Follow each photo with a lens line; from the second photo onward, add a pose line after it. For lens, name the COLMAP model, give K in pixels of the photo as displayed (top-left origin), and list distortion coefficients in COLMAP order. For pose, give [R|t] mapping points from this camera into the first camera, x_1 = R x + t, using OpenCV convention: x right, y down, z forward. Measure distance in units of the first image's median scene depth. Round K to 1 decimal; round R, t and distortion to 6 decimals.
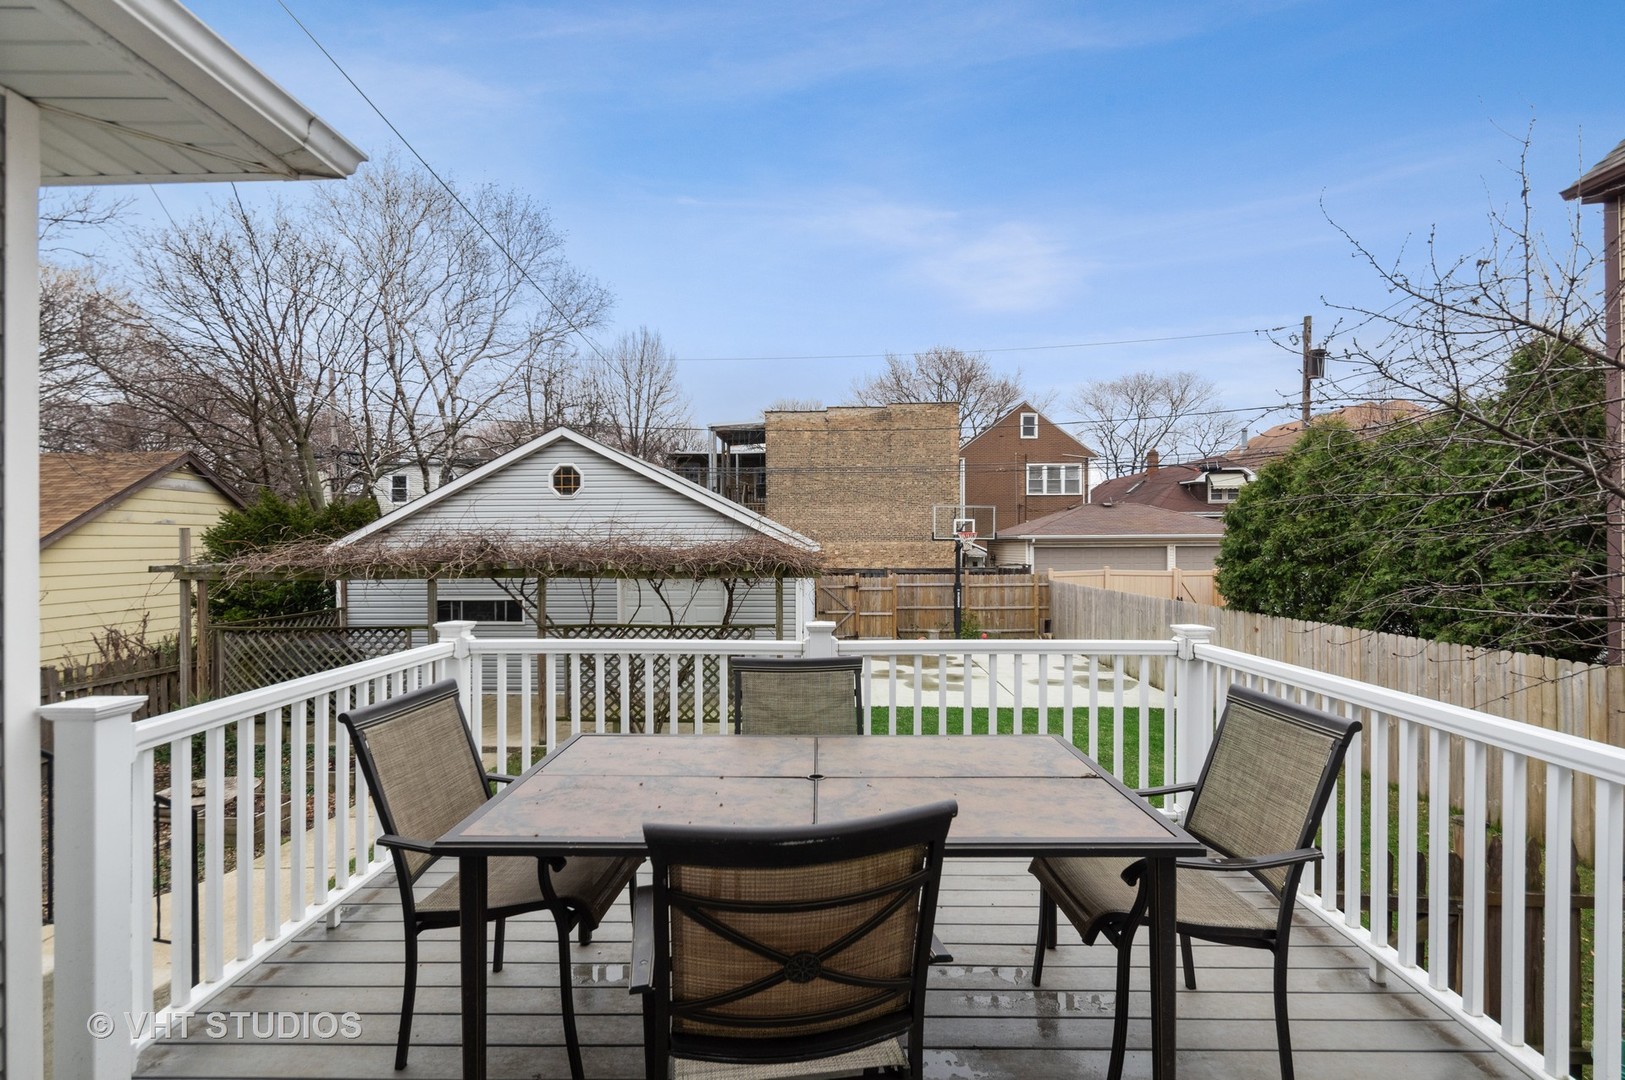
lens RADIAL K [[768.8, 0, 813.8], [0, 768.8, 538.1], [0, 0, 1]] dist [0.013240, 0.000144]
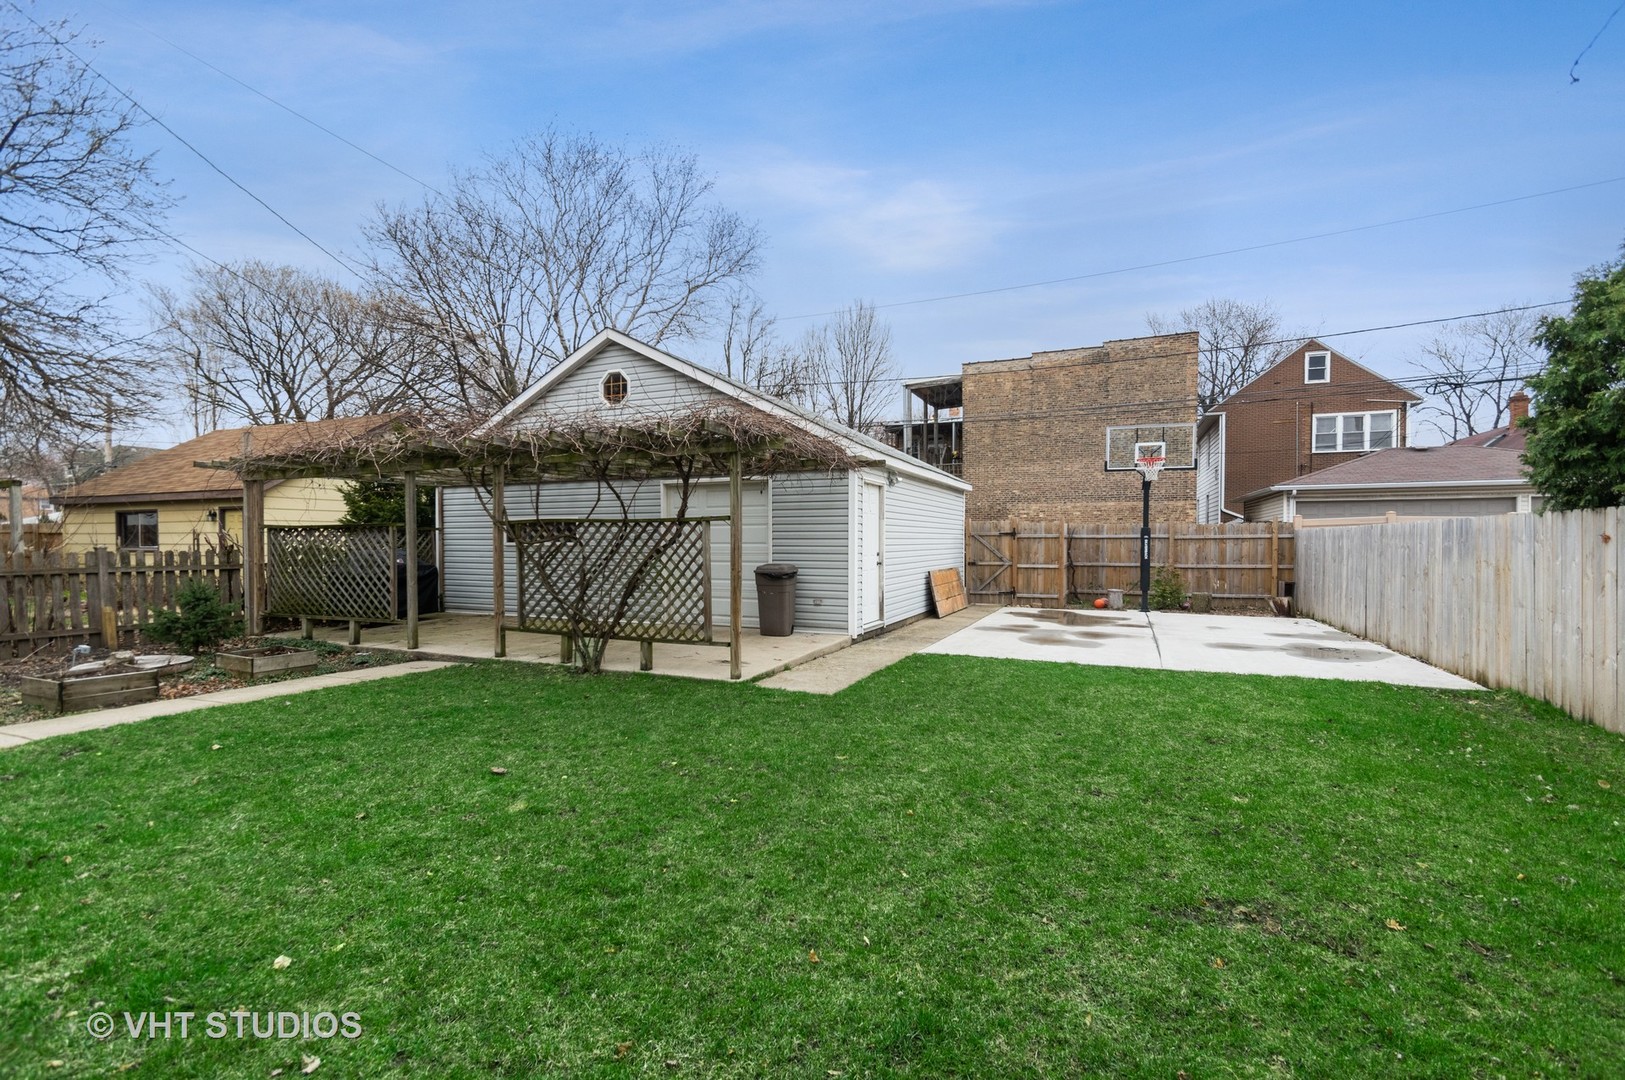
lens RADIAL K [[715.8, 0, 808.6], [0, 715.8, 551.8], [0, 0, 1]] dist [0.003292, -0.003683]
pose [[0.925517, 0.009792, -0.378579, 0.105765], [-0.002076, 0.999782, 0.020784, 0.049464], [0.378700, -0.018450, 0.925336, 0.142795]]
